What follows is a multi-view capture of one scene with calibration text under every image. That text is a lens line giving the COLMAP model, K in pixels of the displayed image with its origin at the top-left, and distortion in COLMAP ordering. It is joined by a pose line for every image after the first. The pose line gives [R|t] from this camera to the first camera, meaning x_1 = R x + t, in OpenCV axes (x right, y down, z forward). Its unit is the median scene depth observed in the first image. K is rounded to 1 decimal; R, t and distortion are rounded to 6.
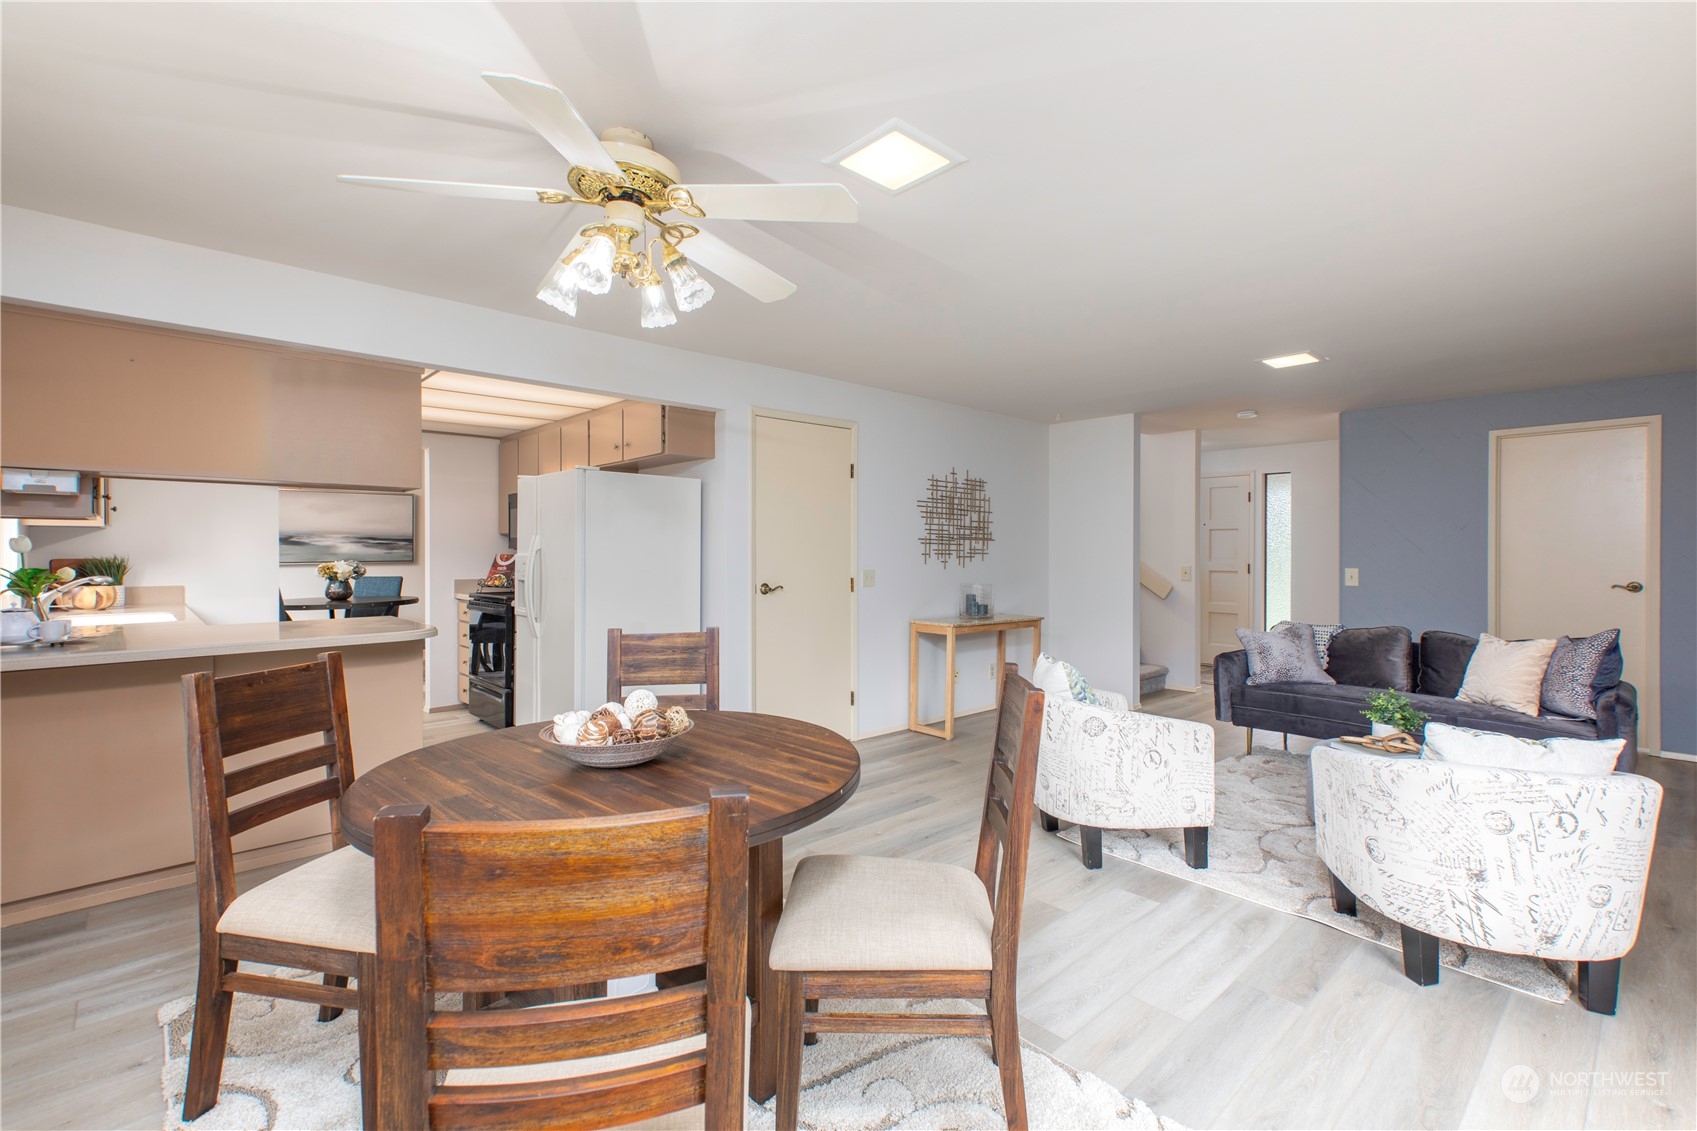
lens RADIAL K [[770.8, 0, 855.1], [0, 770.8, 556.7], [0, 0, 1]] dist [0.000460, 0.000016]
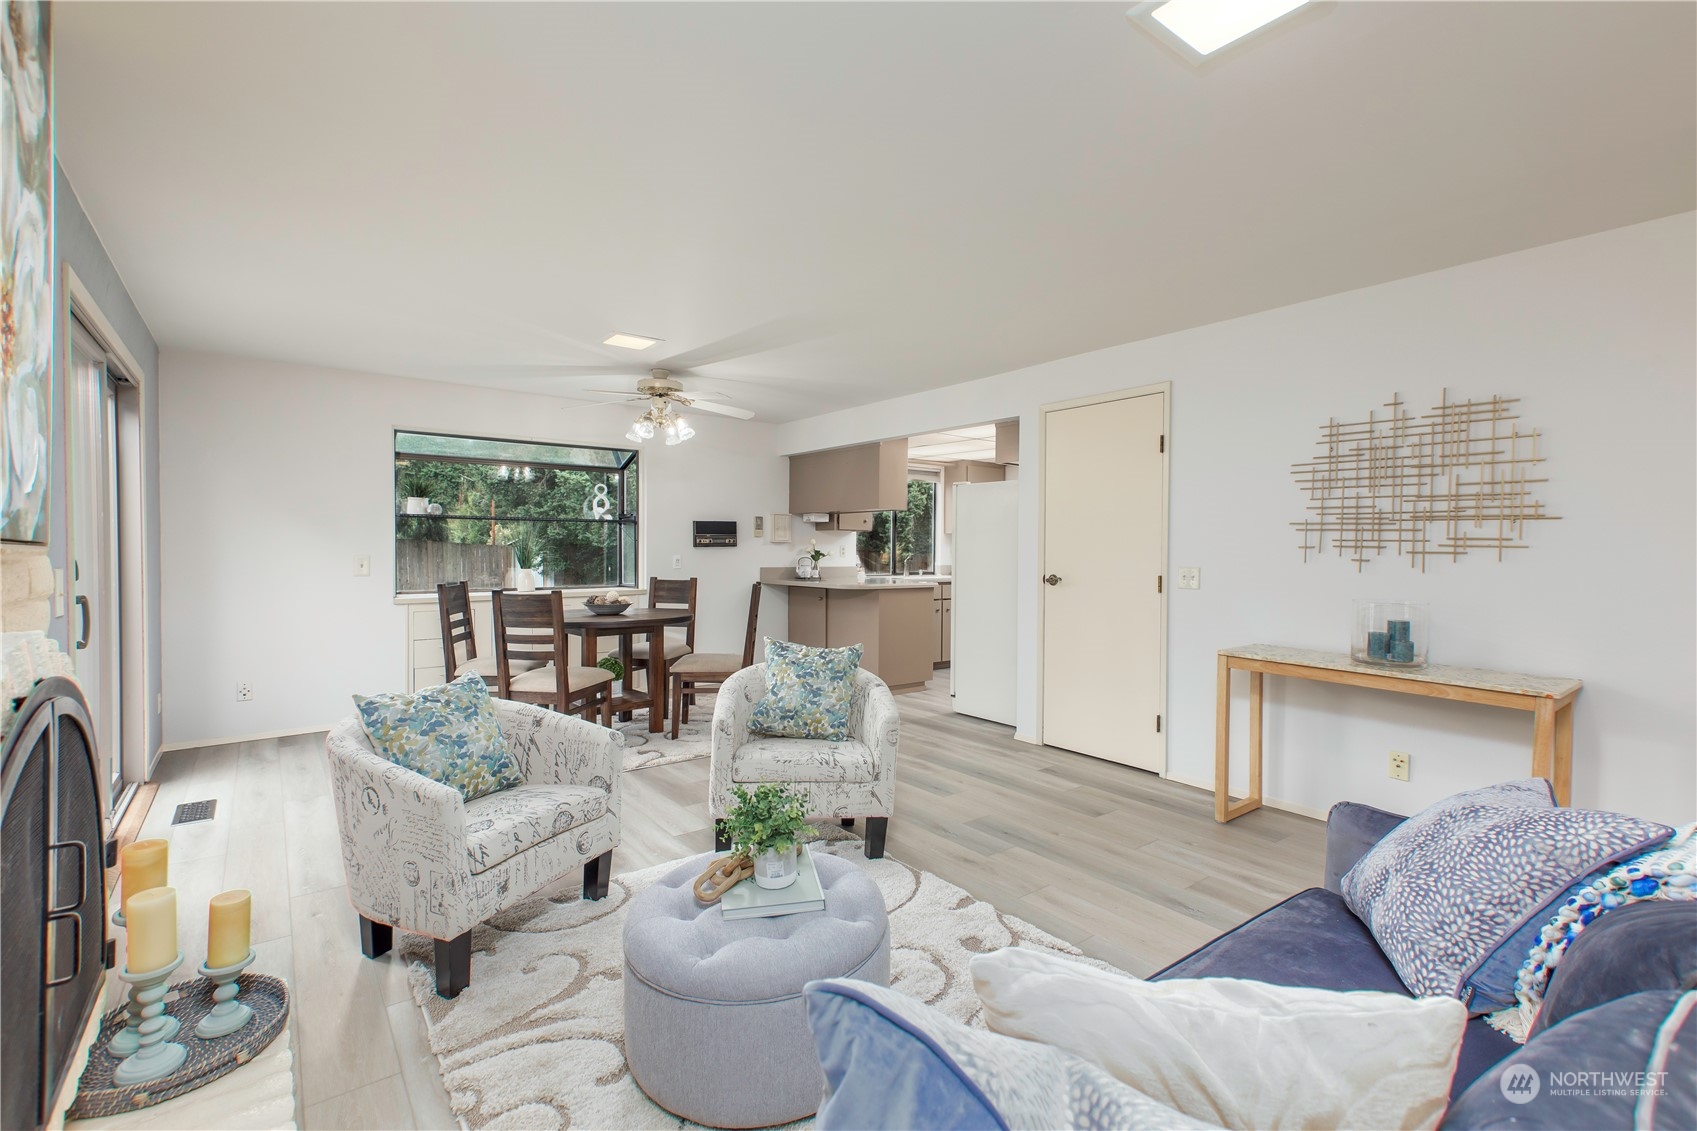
lens RADIAL K [[770.8, 0, 855.1], [0, 770.8, 556.7], [0, 0, 1]] dist [0.000460, 0.000016]
pose [[-0.125088, 0.013426, -0.992055, 0.738699], [-0.009442, 0.999847, 0.014722, -0.001122], [0.992101, 0.011209, -0.124942, 0.682869]]
